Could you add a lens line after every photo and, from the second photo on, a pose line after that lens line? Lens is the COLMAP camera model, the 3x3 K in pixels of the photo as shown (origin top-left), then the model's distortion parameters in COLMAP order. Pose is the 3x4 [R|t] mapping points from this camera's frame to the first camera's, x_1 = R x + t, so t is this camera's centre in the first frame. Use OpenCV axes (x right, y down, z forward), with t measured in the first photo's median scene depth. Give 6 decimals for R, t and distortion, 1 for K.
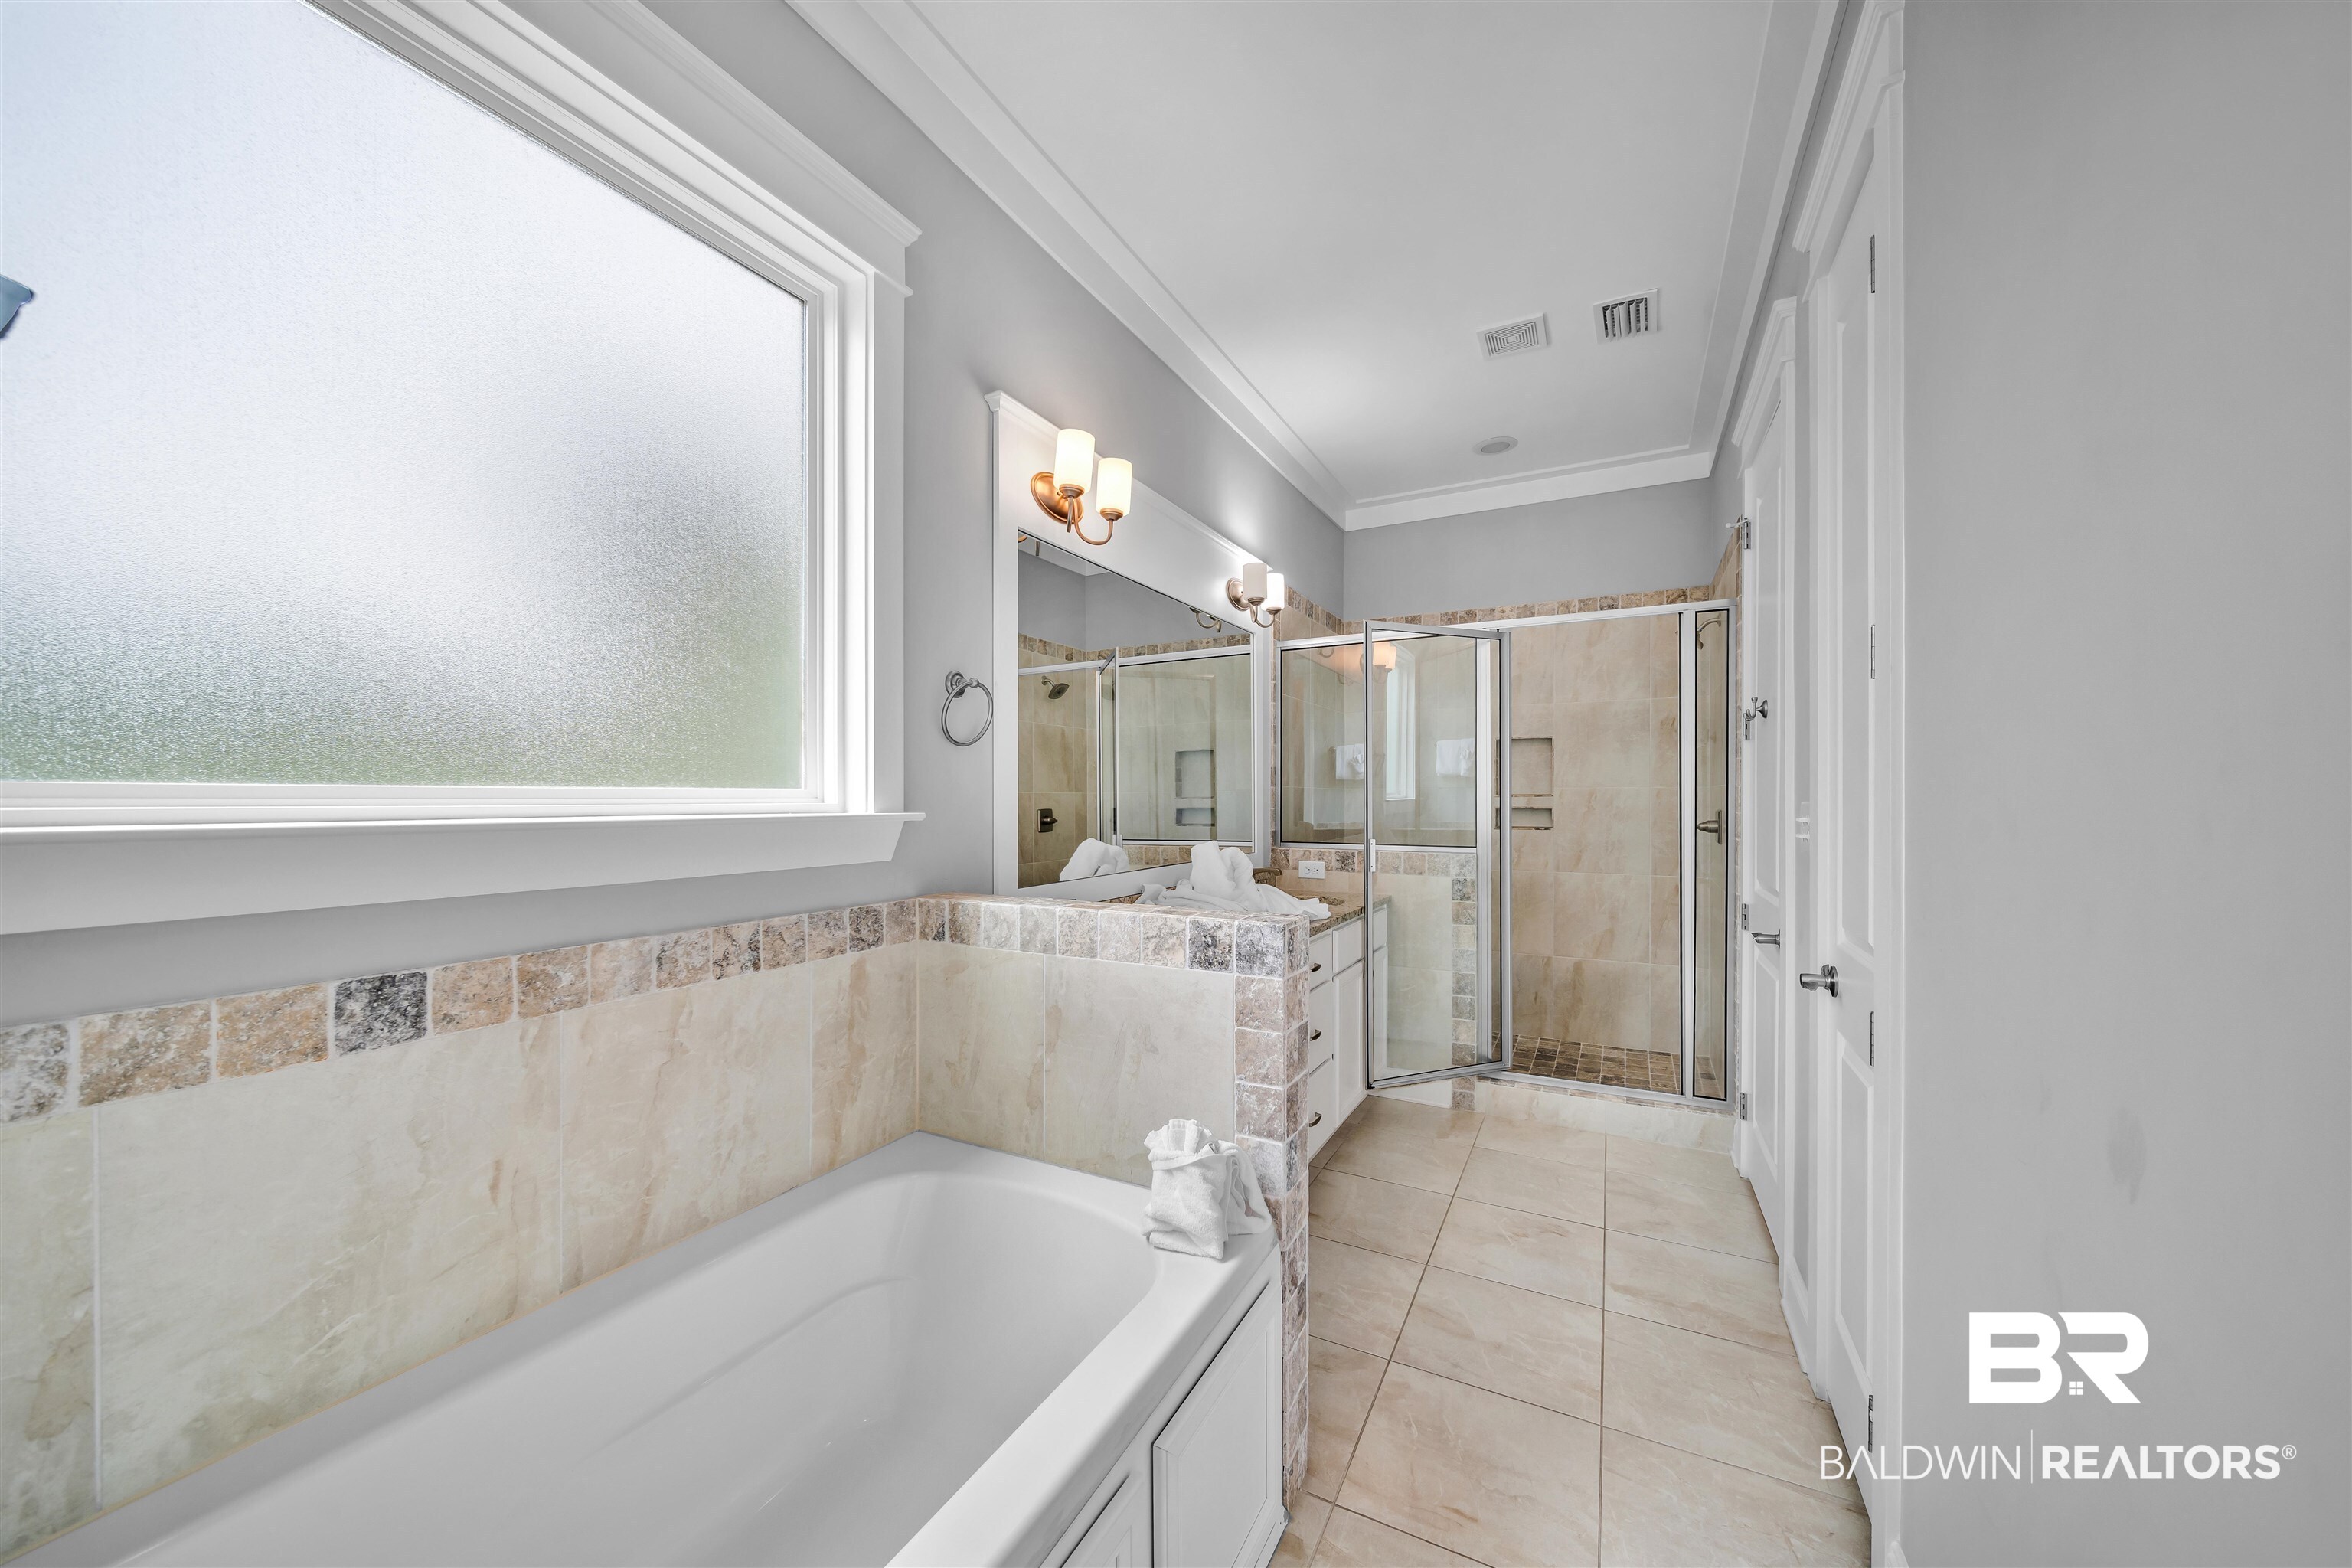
lens RADIAL K [[832.4, 0, 1179.9], [0, 832.4, 795.2], [0, 0, 1]] dist [-0.001649, 0.000103]
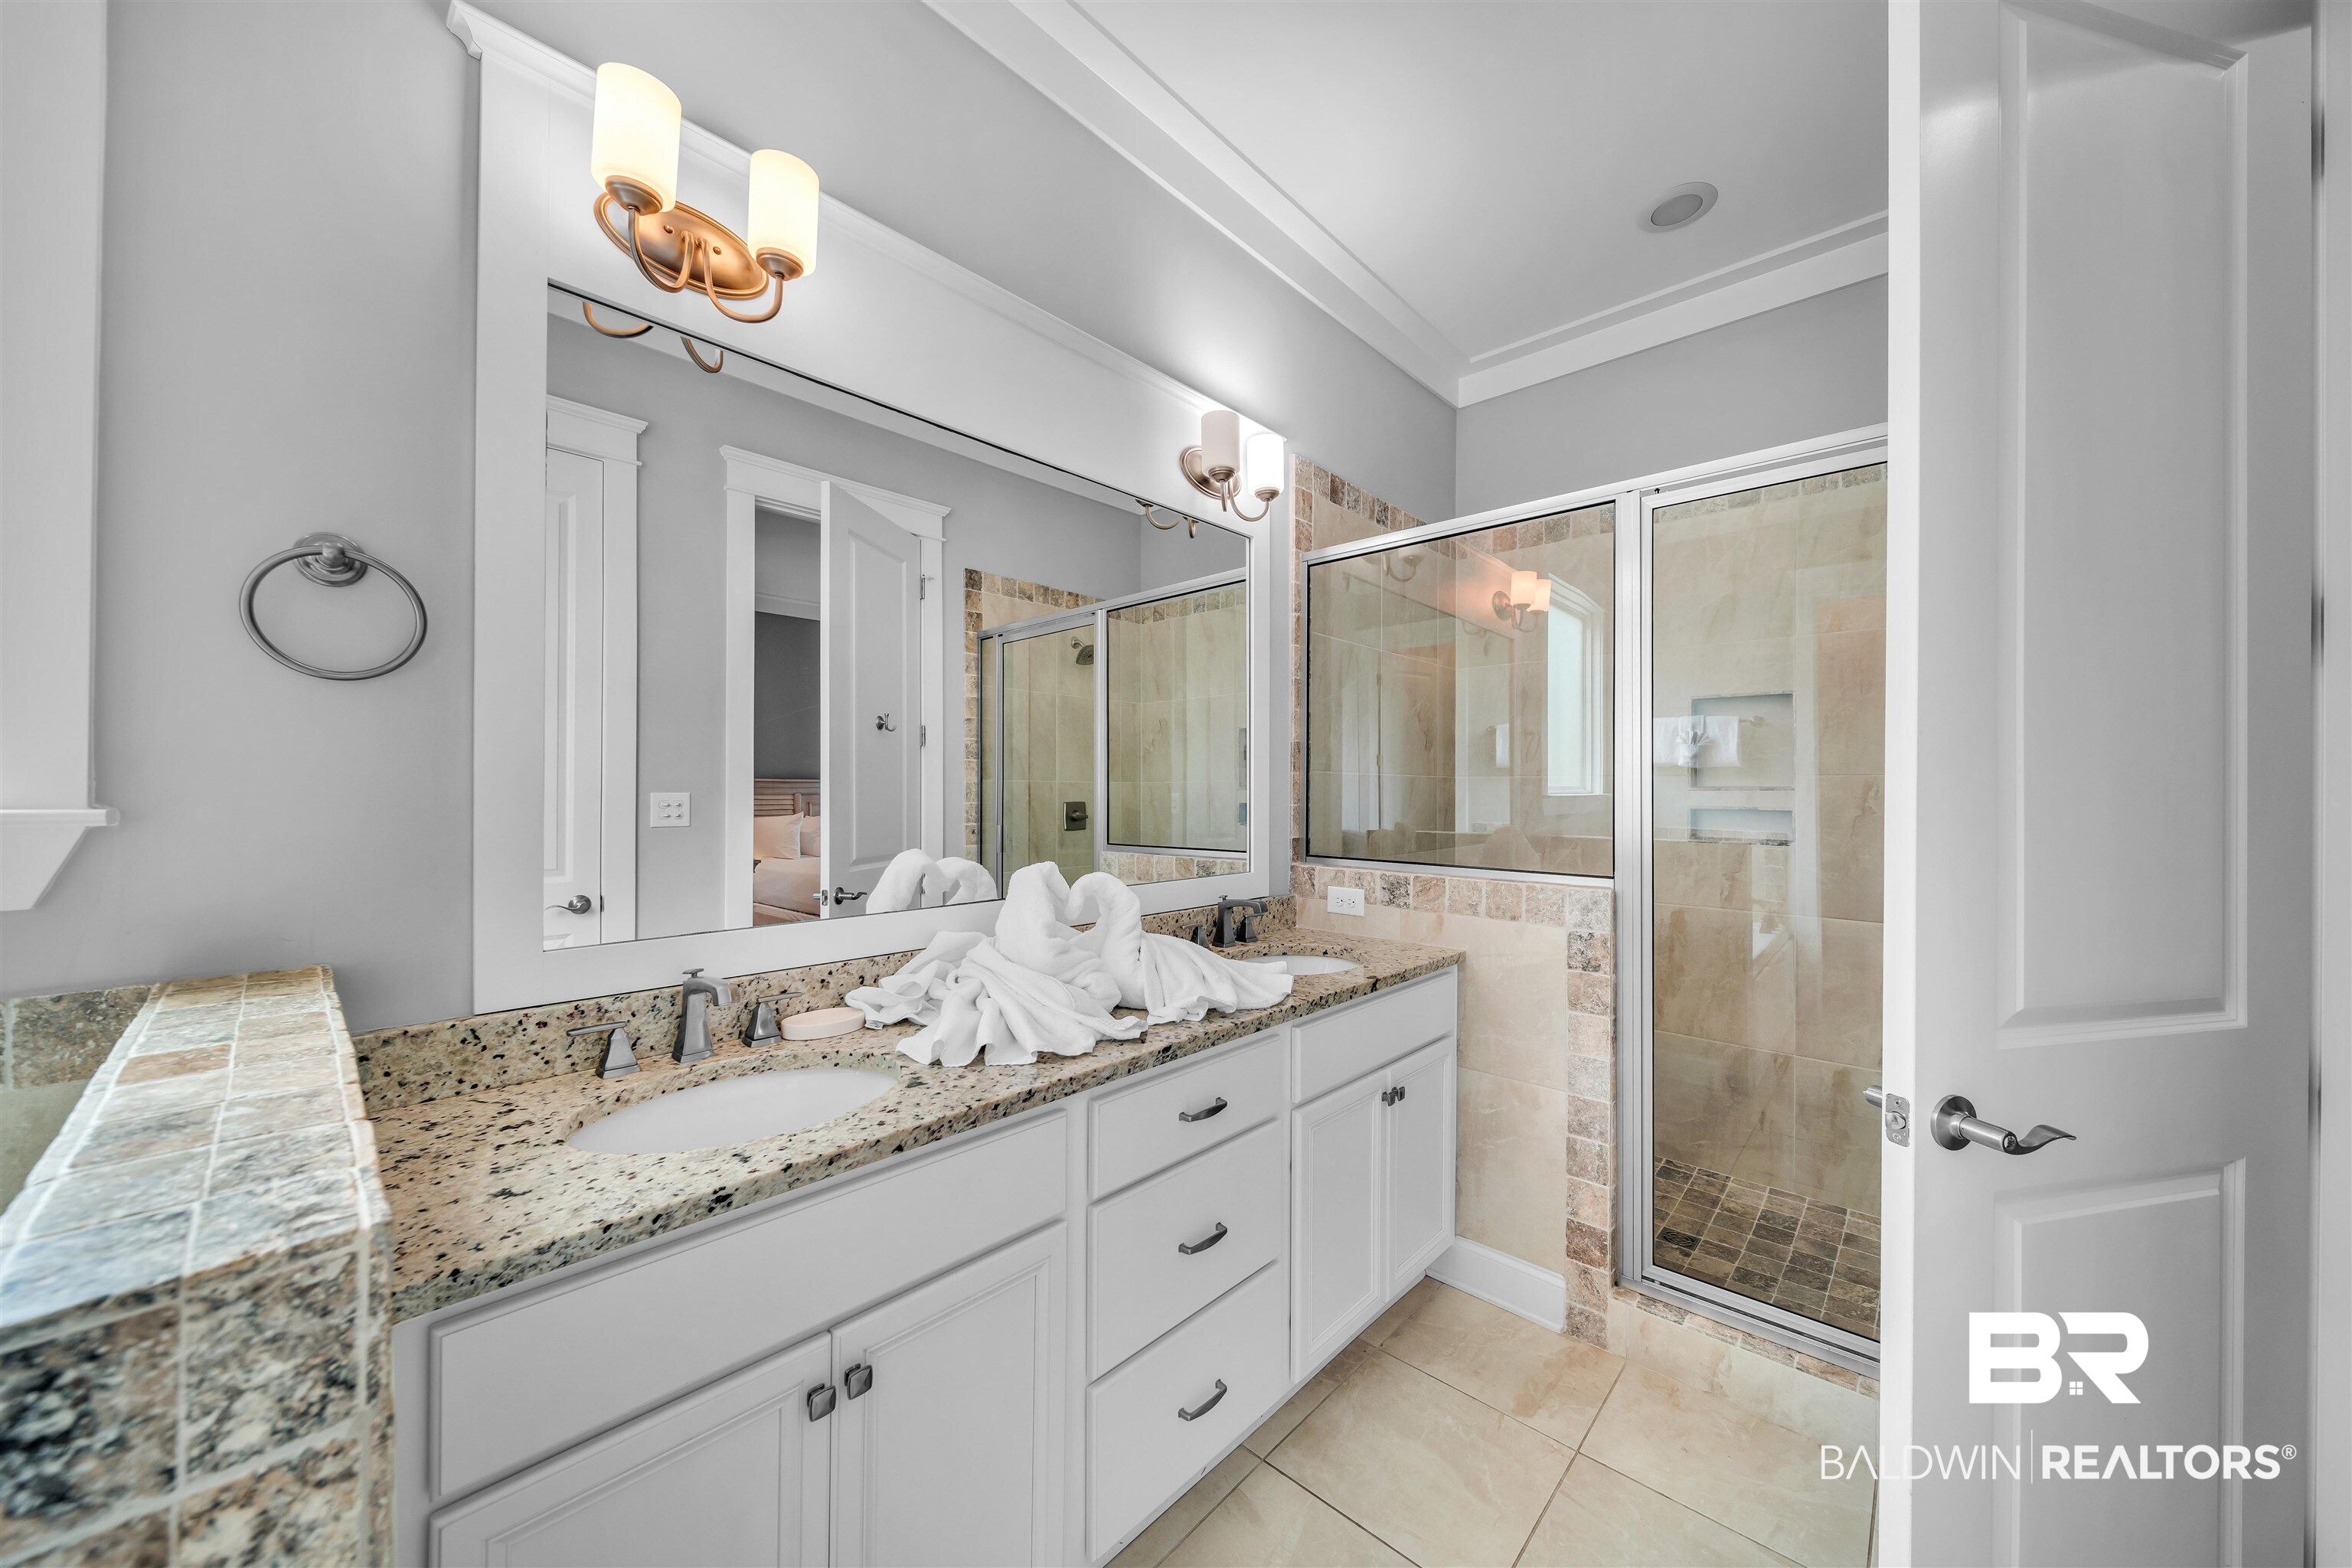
lens RADIAL K [[832.4, 0, 1172.7], [0, 832.4, 782.2], [0, 0, 1]] dist [-0.001649, 0.000103]
pose [[0.964798, 0.004518, -0.262951, 0.213559], [-0.006652, 0.999952, -0.007227, 0.003867], [0.262906, 0.008722, 0.964782, 0.372451]]
